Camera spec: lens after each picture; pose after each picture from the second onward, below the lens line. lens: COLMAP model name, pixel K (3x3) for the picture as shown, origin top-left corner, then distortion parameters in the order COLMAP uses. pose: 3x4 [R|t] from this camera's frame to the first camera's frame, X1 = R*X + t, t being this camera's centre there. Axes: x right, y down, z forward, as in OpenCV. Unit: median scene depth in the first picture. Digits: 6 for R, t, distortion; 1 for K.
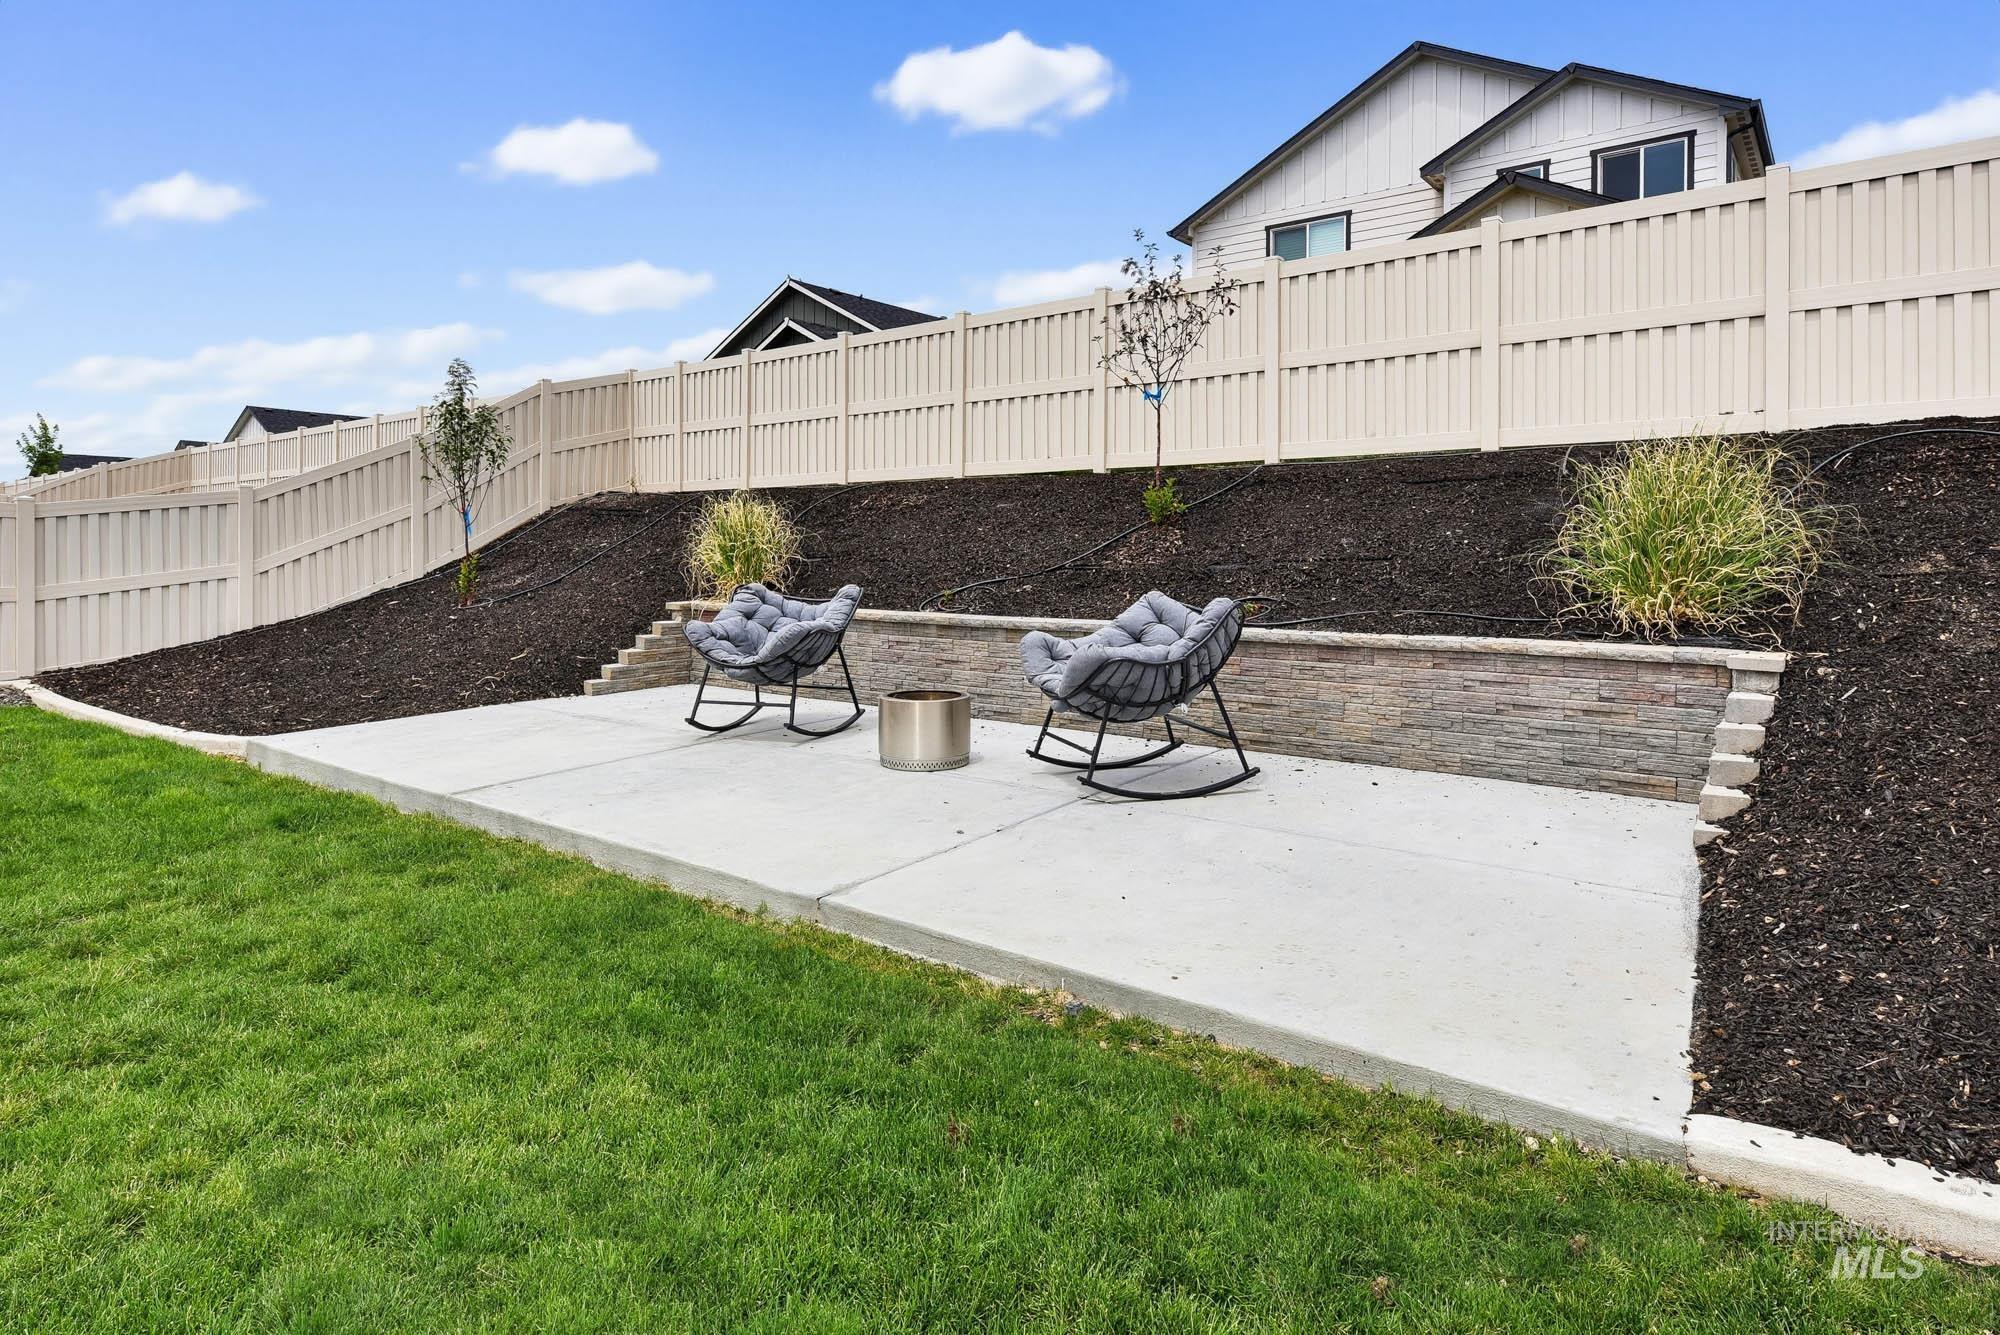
lens RADIAL K [[1074.0, 0, 1000.6], [0, 1074.0, 534.9], [0, 0, 1]] dist [0.005026, 0.001956]
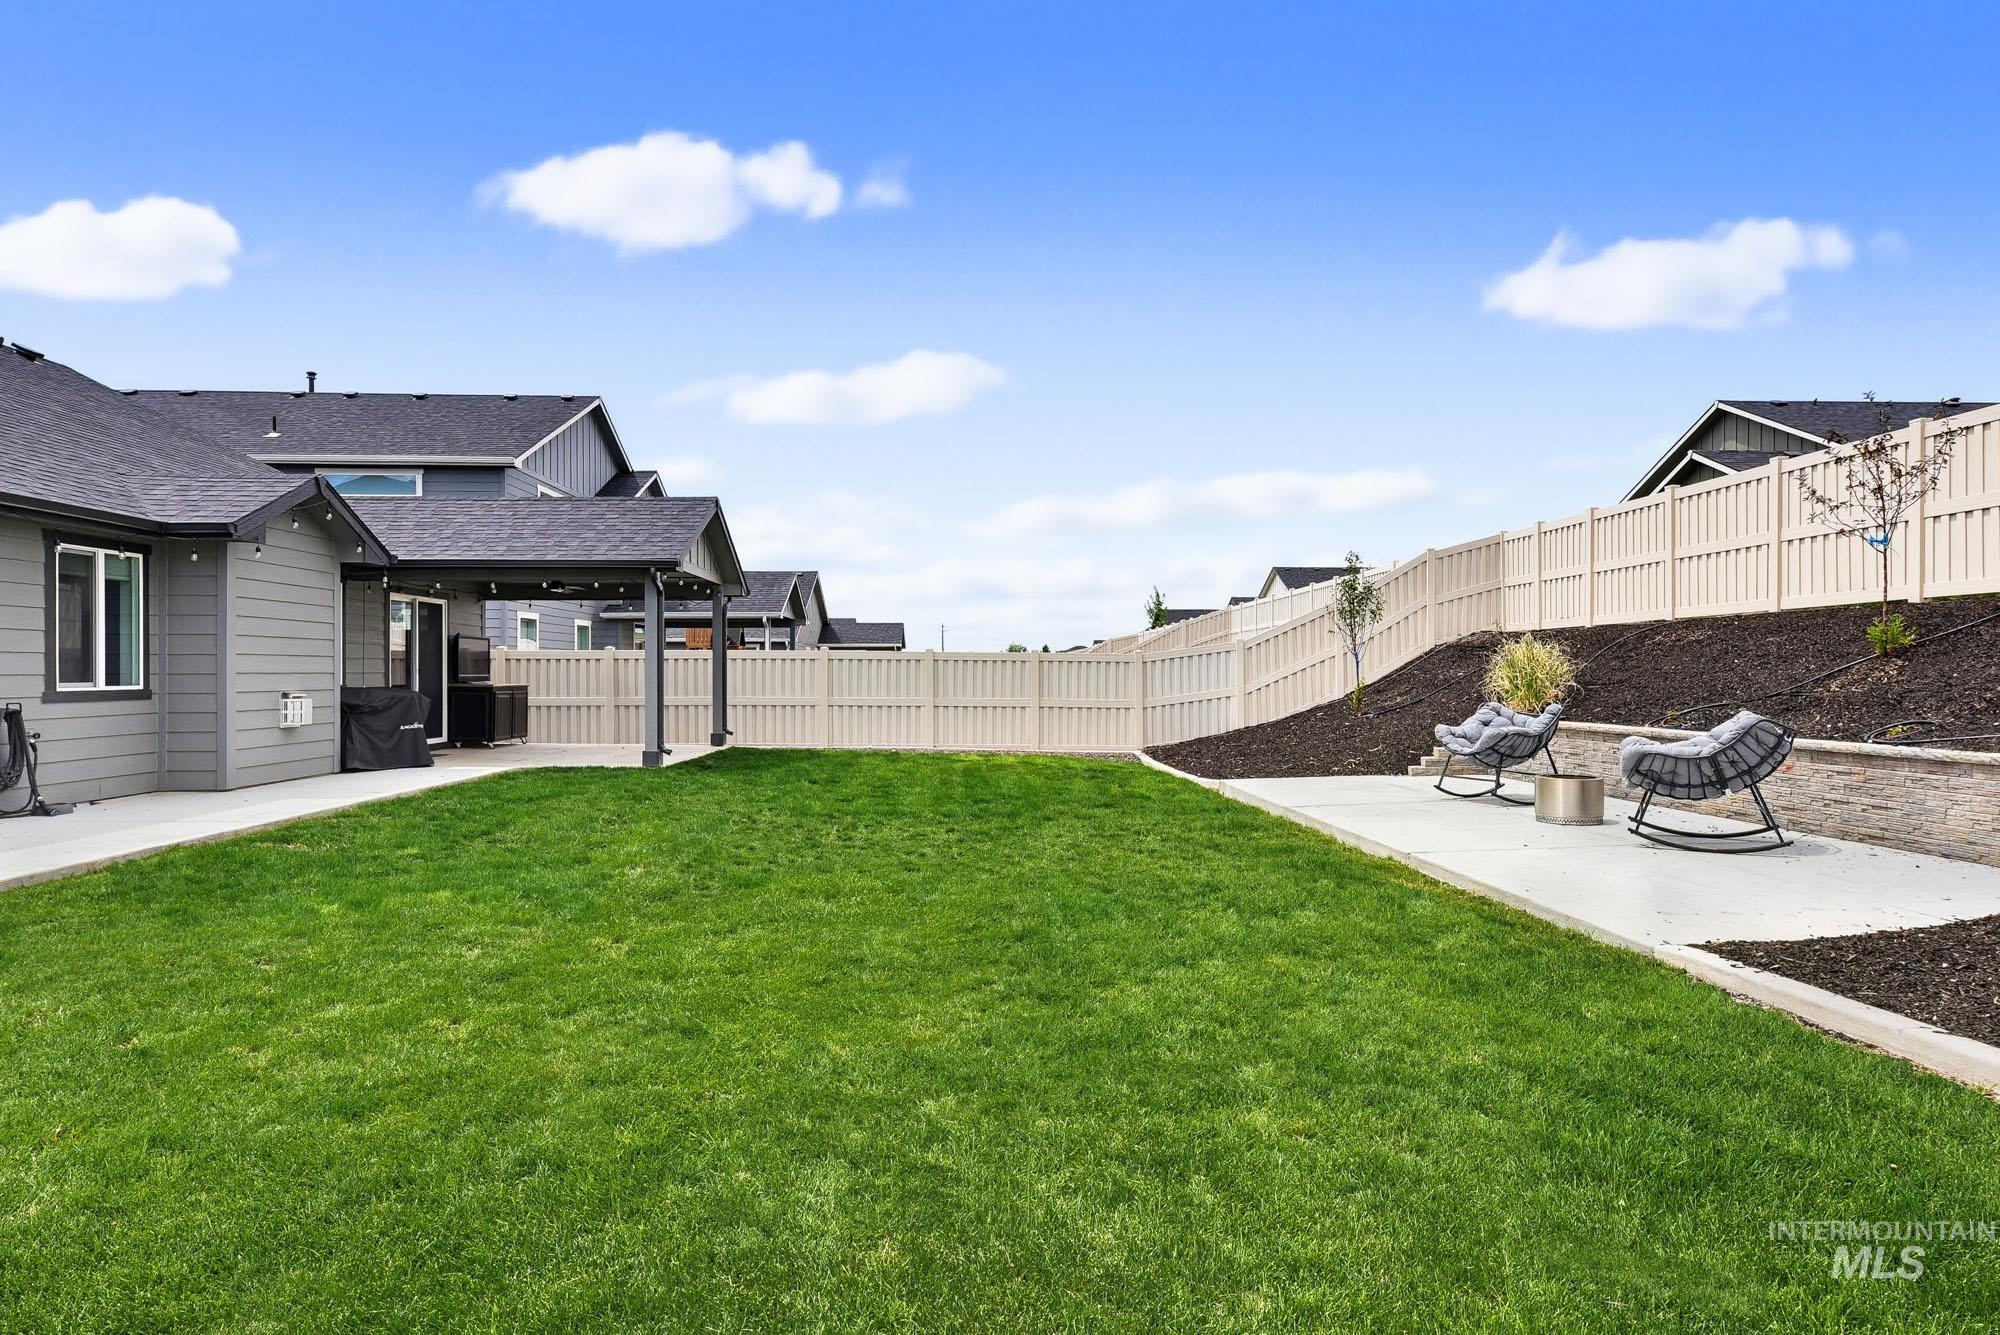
lens RADIAL K [[1043.0, 0, 995.9], [0, 1043.0, 655.8], [0, 0, 1]] dist [0.034088, 0.000071]
pose [[0.633127, -0.019899, -0.773792, 0.409333], [0.016172, 0.999791, -0.012478, -0.010717], [0.773879, -0.004614, 0.633317, -0.400579]]
